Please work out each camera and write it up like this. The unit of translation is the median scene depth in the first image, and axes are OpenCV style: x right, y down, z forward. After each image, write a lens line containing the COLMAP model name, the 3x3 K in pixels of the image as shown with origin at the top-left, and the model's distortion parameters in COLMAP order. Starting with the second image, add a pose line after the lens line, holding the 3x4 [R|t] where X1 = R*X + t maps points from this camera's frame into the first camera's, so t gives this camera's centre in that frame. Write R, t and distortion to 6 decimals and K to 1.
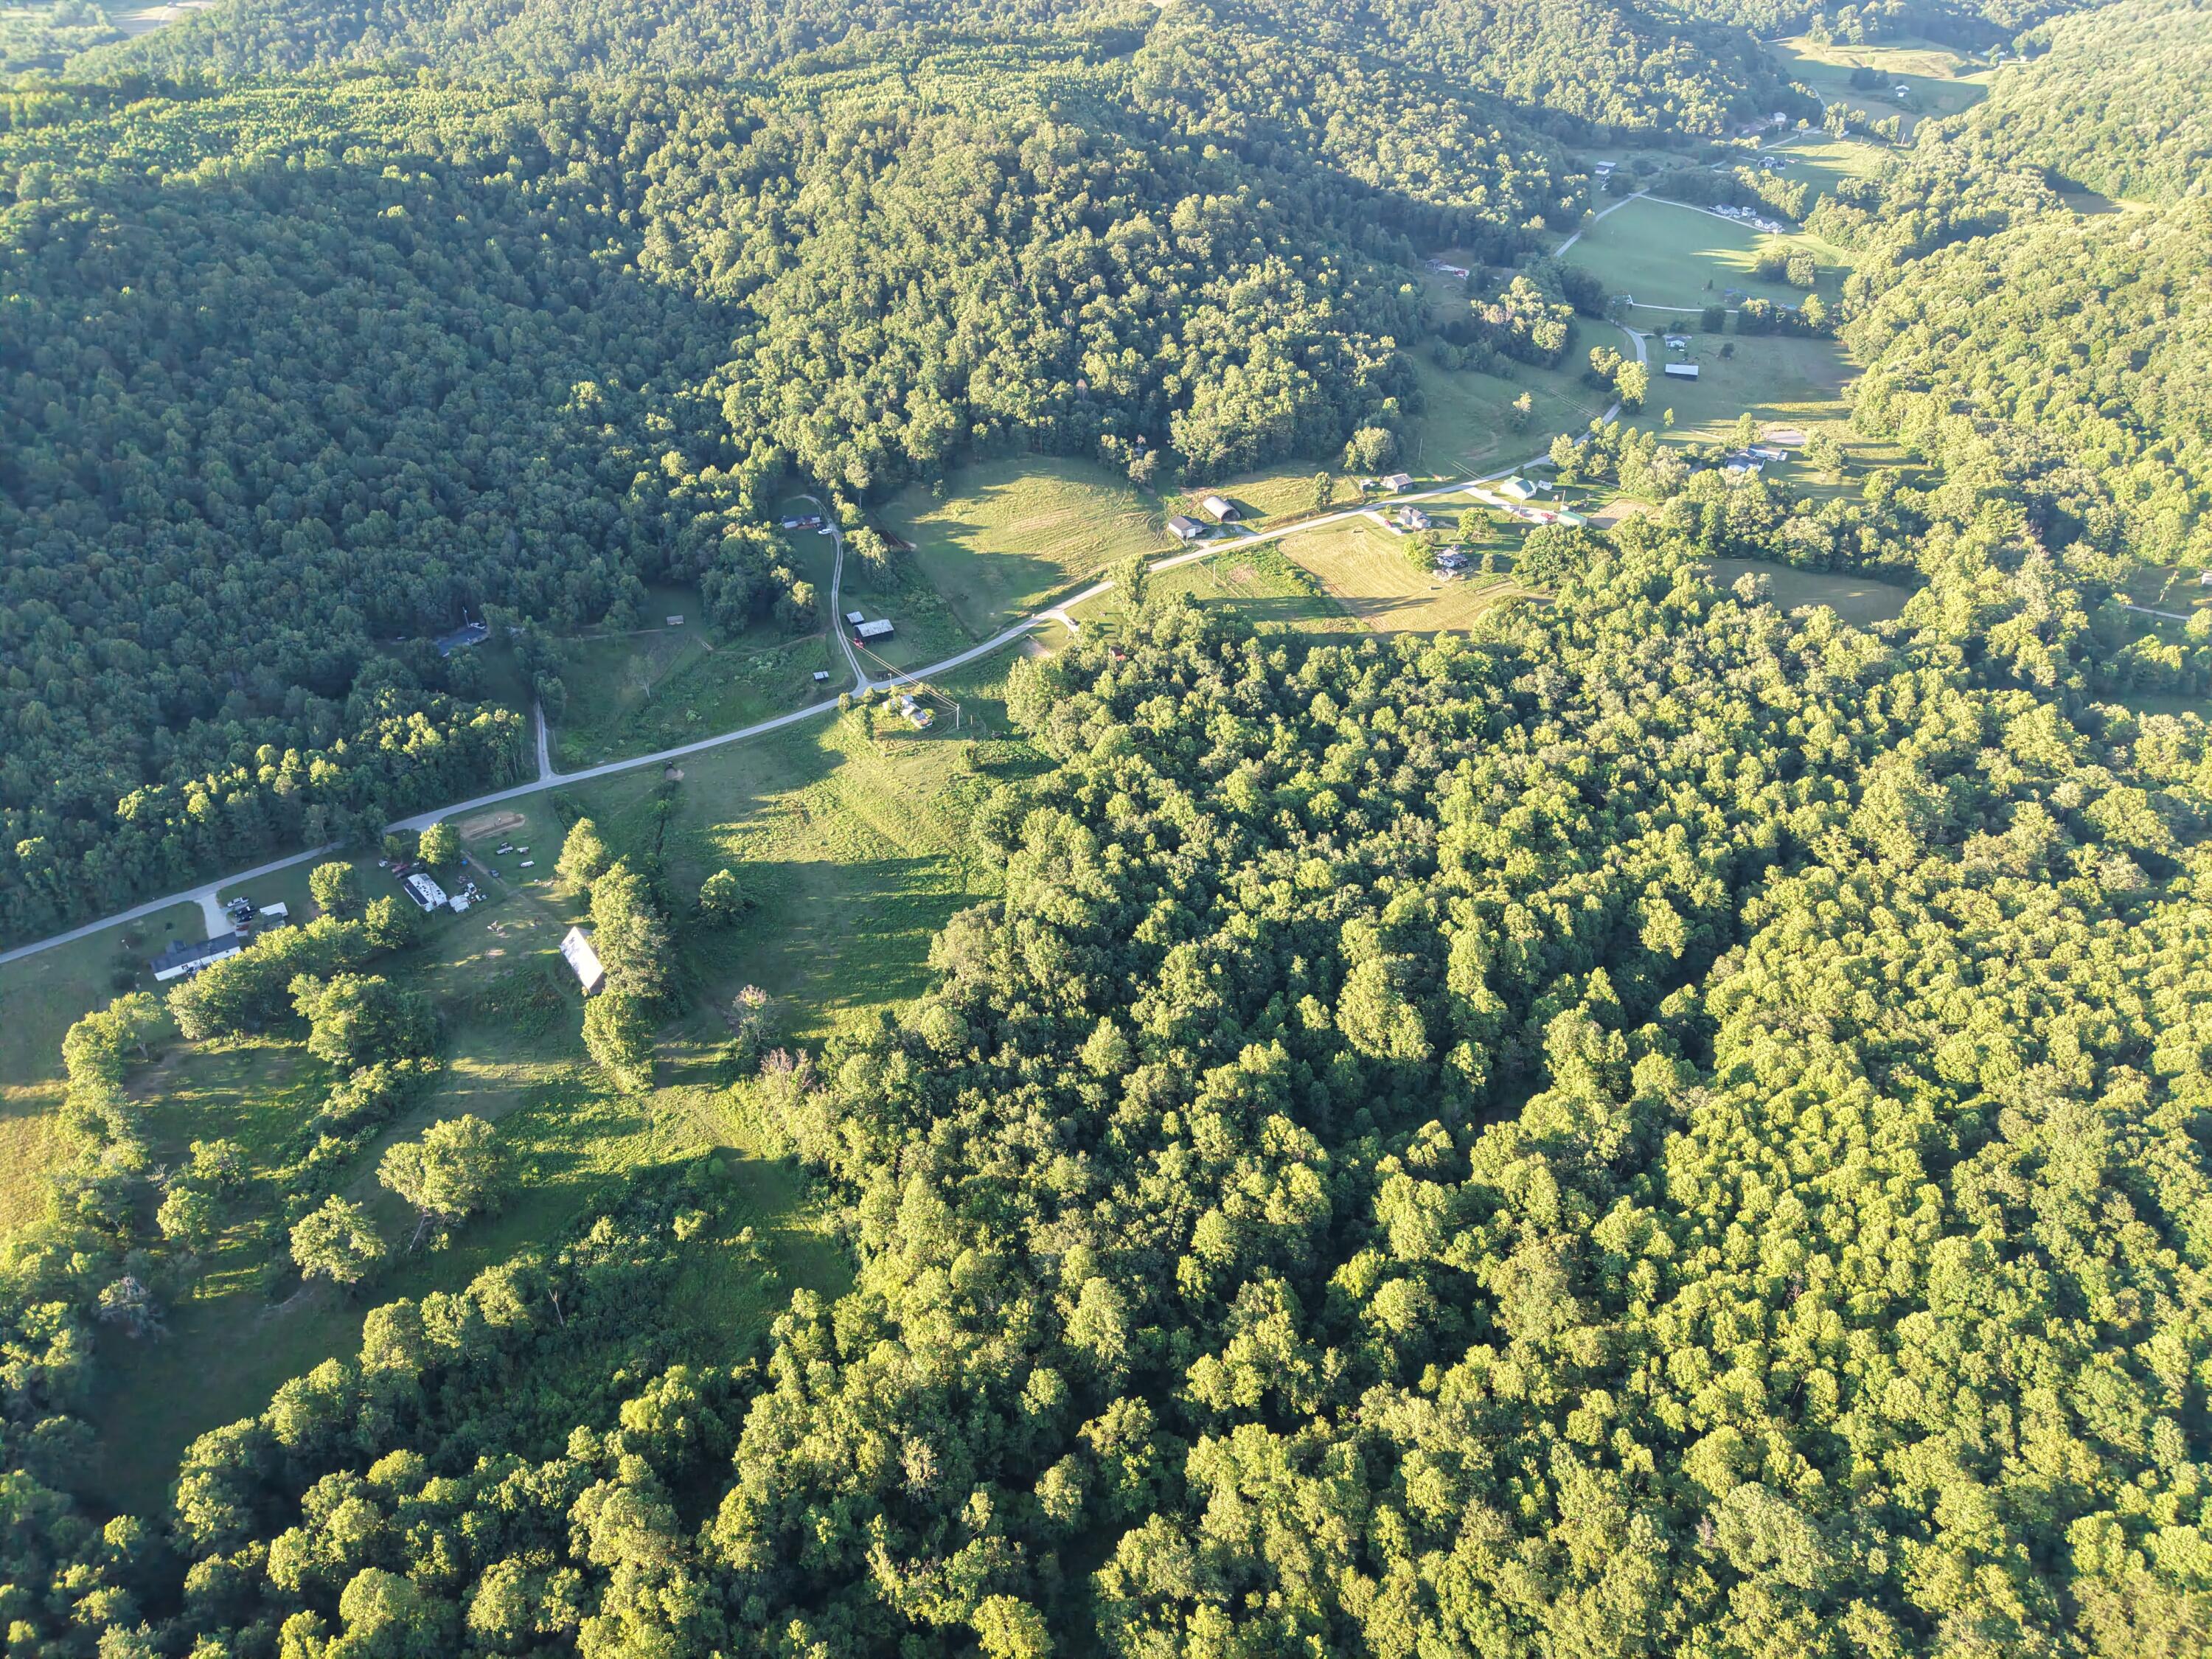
lens RADIAL K [[1492.2, 0, 1109.1], [0, 1492.2, 818.6], [0, 0, 1]] dist [0.022914, -0.024607]
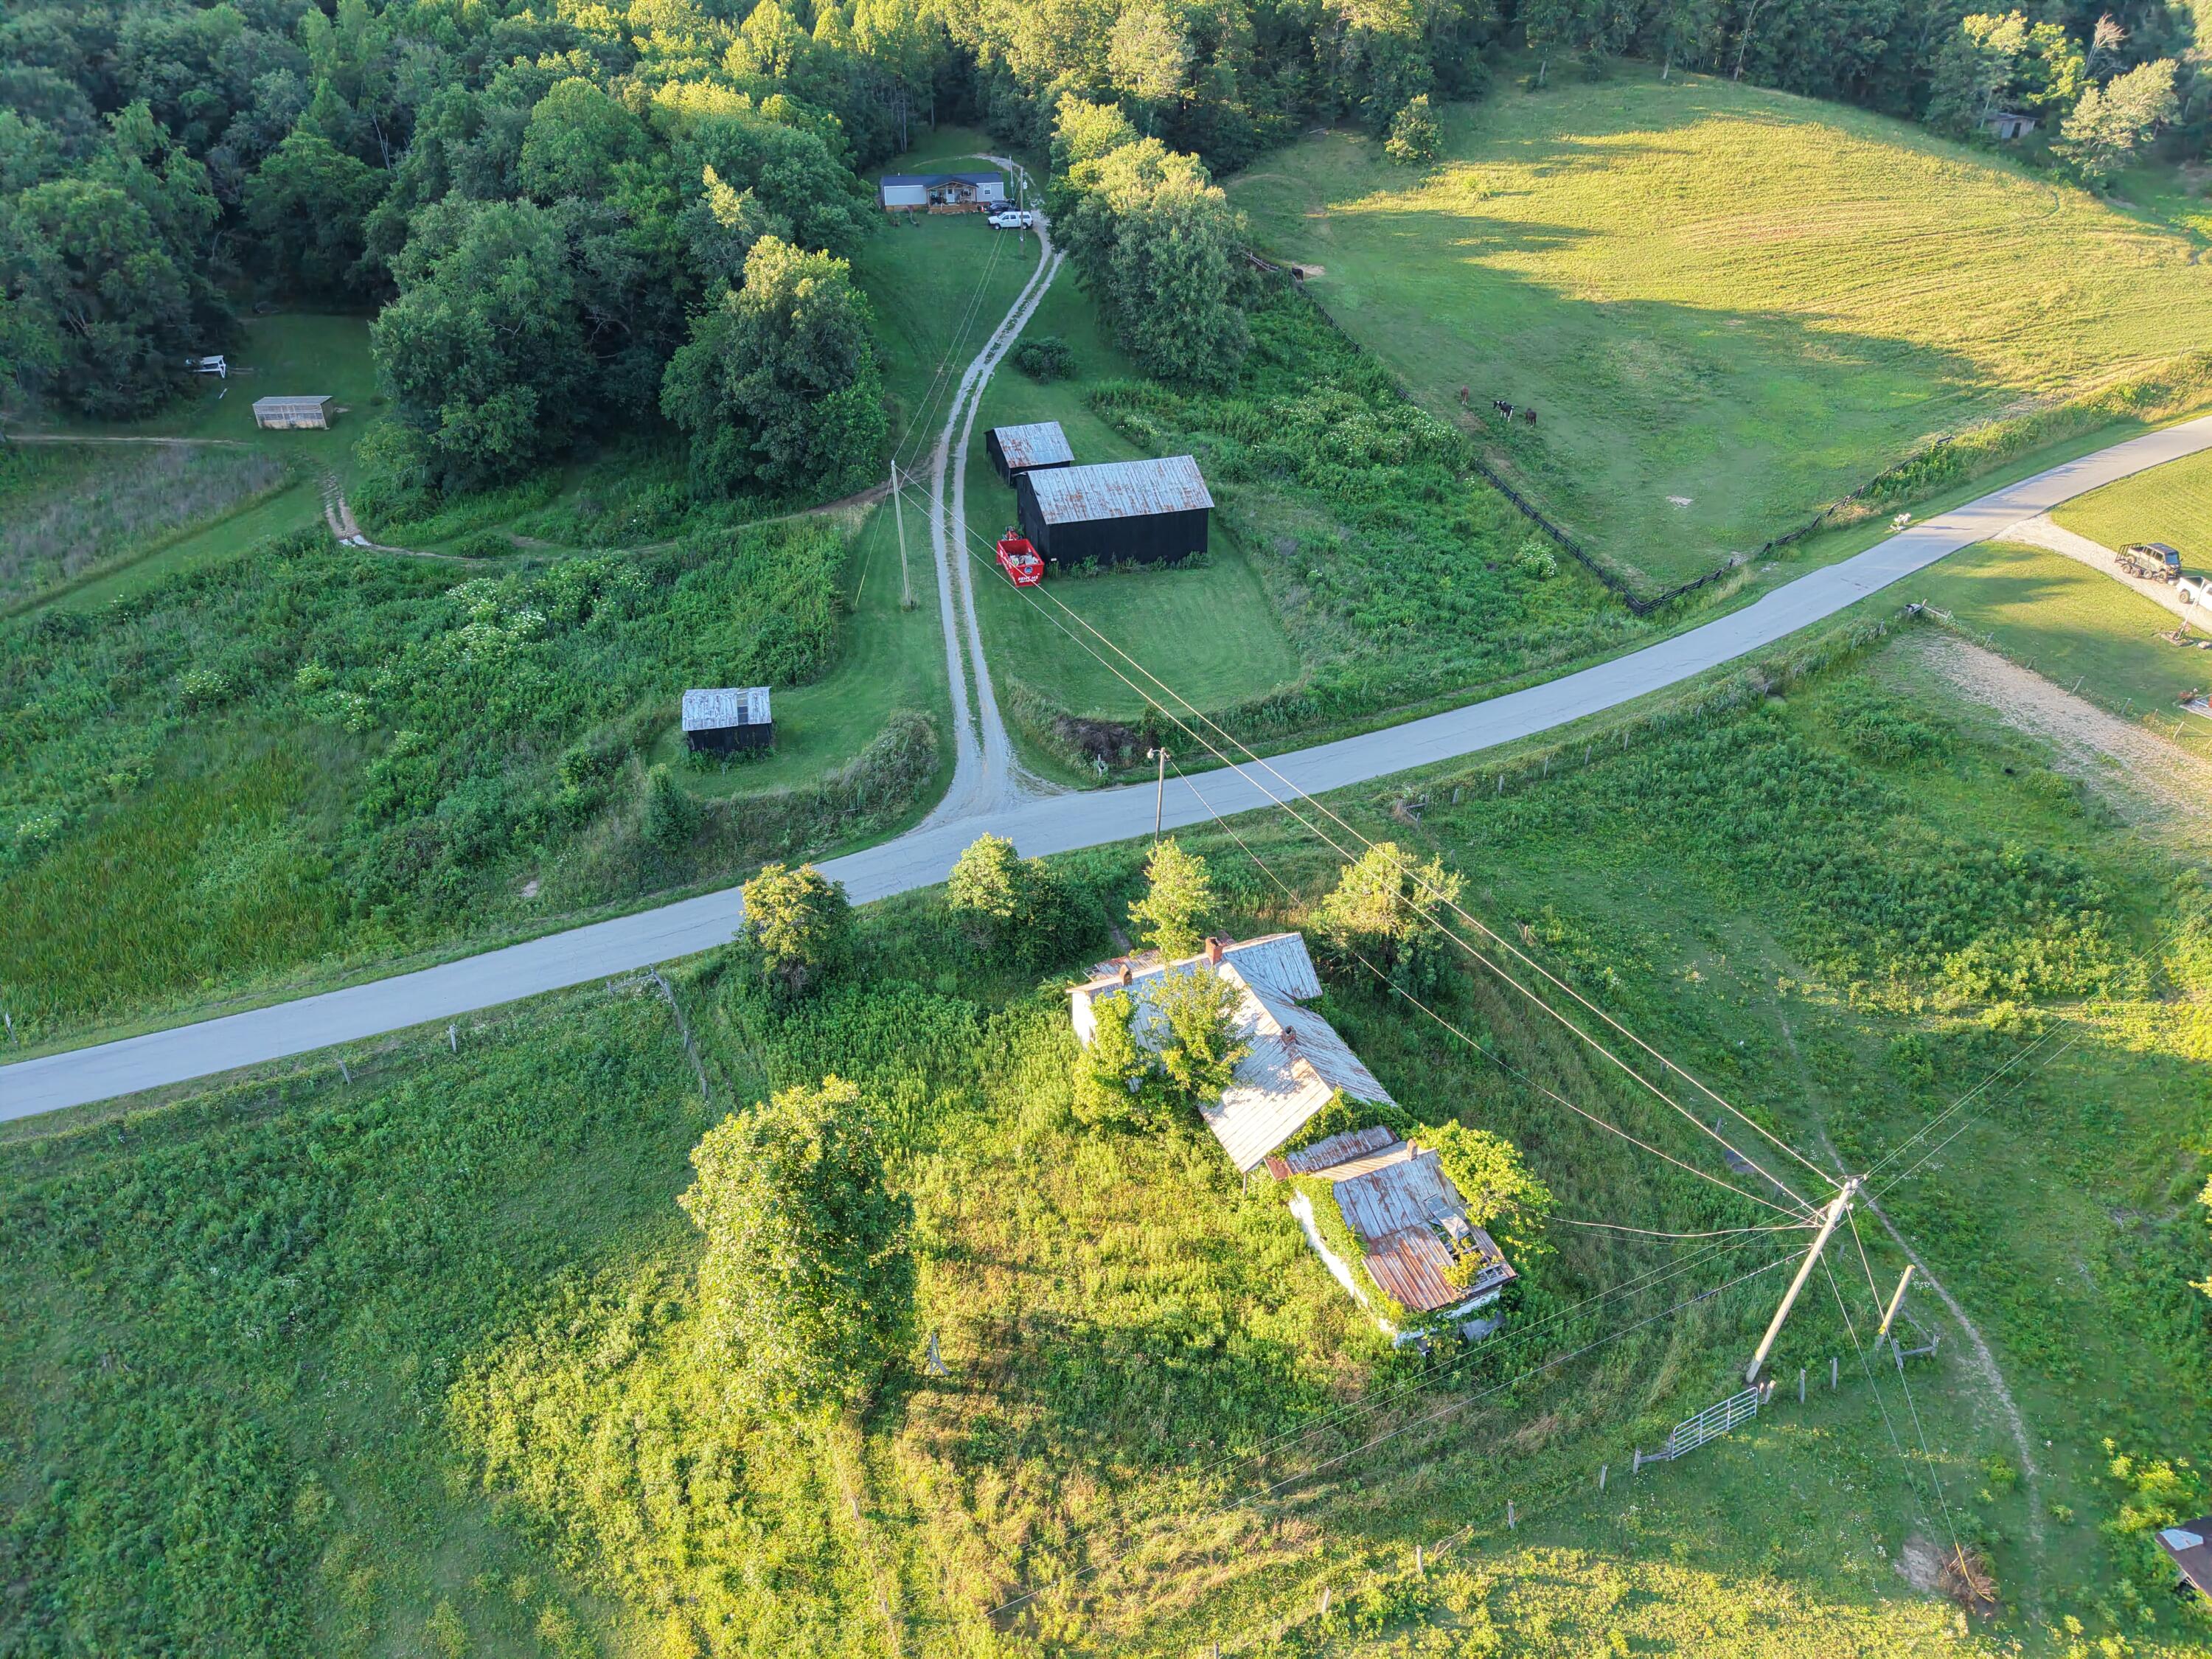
lens RADIAL K [[1492.2, 0, 1109.1], [0, 1492.2, 818.6], [0, 0, 1]] dist [0.022914, -0.024607]
pose [[0.975368, 0.114170, -0.188741, -0.117886], [-0.120707, 0.992411, -0.023472, -0.081993], [0.184629, 0.045676, 0.981746, 0.817454]]
